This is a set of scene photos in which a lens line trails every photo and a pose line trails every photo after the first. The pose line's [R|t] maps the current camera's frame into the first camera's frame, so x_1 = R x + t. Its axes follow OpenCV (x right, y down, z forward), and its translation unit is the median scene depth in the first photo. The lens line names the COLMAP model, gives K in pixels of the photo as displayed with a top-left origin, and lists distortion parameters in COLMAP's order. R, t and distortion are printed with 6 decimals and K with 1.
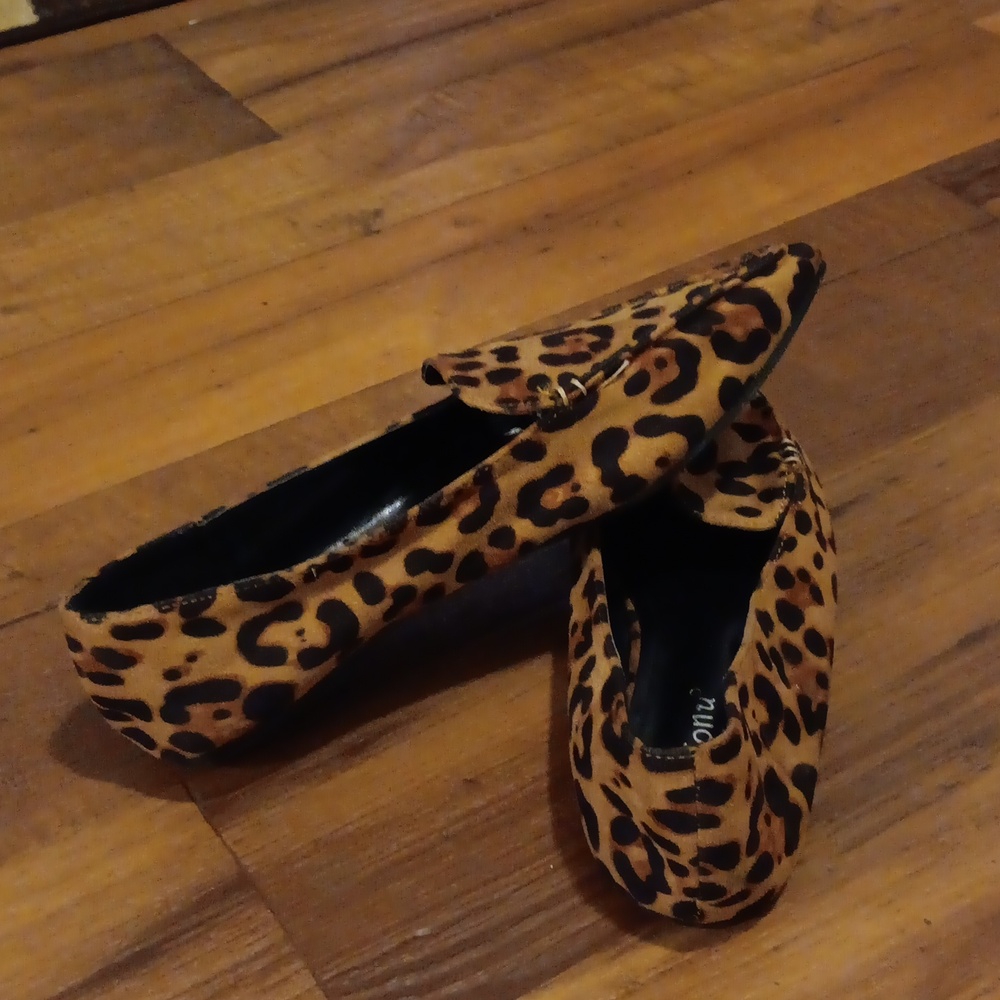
lens RADIAL K [[1727.9, 0, 500.0], [0, 1727.9, 500.0], [0, 0, 1]] dist [0.104472, -0.310562]
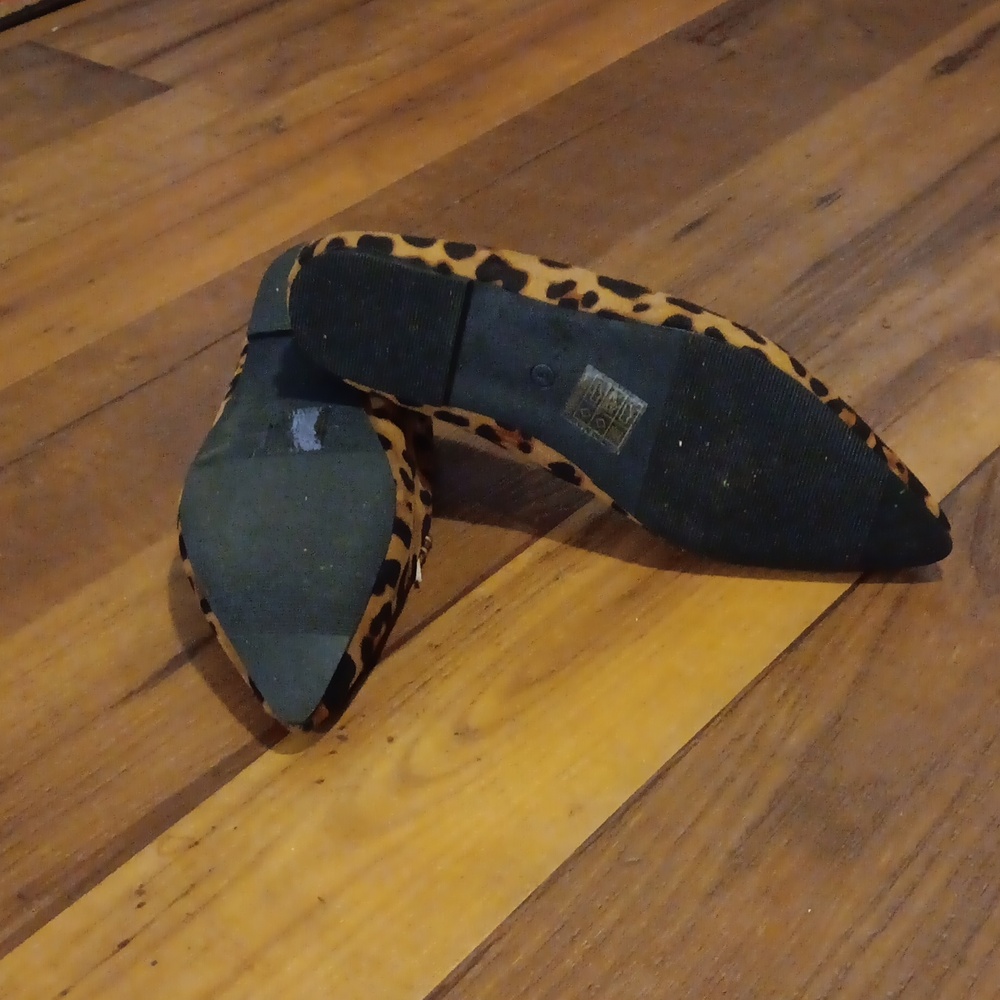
lens RADIAL K [[1703.0, 0, 500.0], [0, 1703.0, 500.0], [0, 0, 1]] dist [-0.000308, 0.002466]
pose [[0.960813, -0.186445, 0.205128, -0.359083], [0.199071, 0.979061, -0.042554, 0.315529], [-0.192899, 0.081722, 0.977810, -0.387062]]
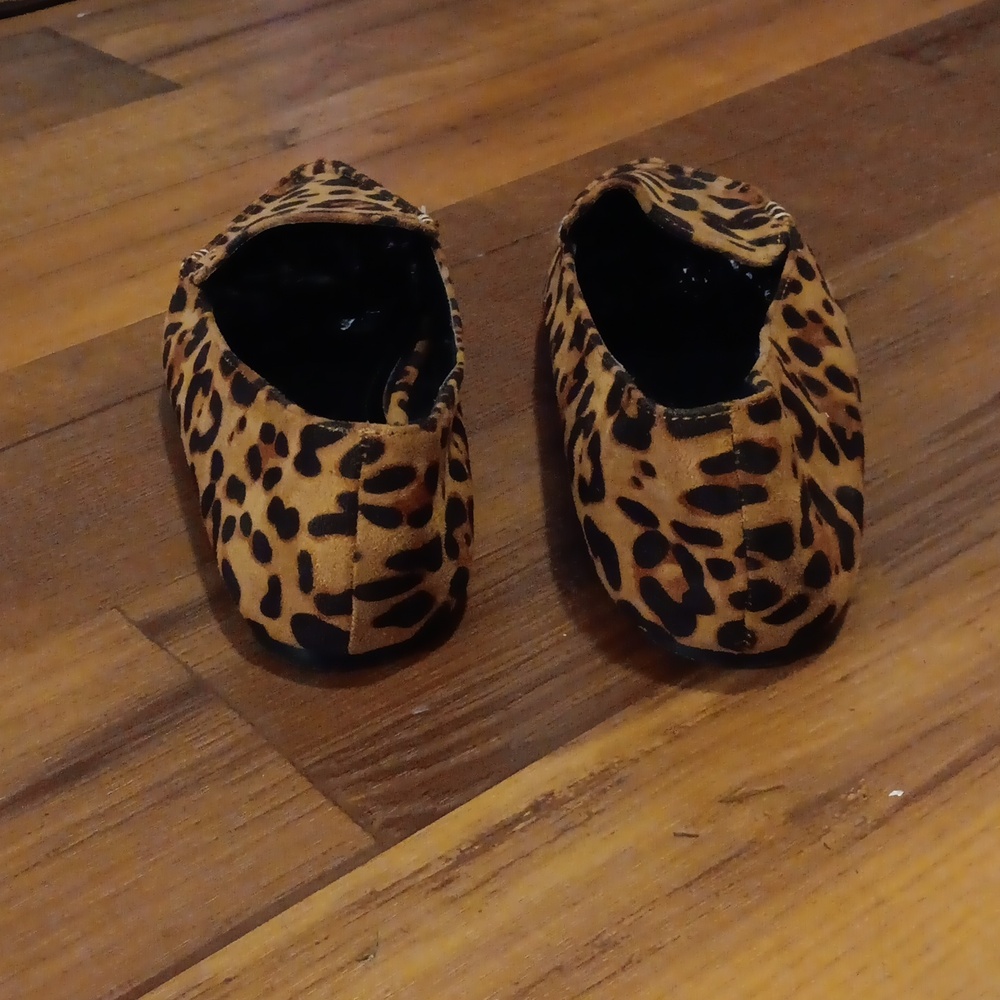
lens RADIAL K [[1727.9, 0, 500.0], [0, 1727.9, 500.0], [0, 0, 1]] dist [0.104472, -0.310562]
pose [[0.994975, -0.087183, 0.049233, -0.036865], [0.092628, 0.988194, -0.122037, 0.244557], [-0.038012, 0.125984, 0.991304, 0.160523]]
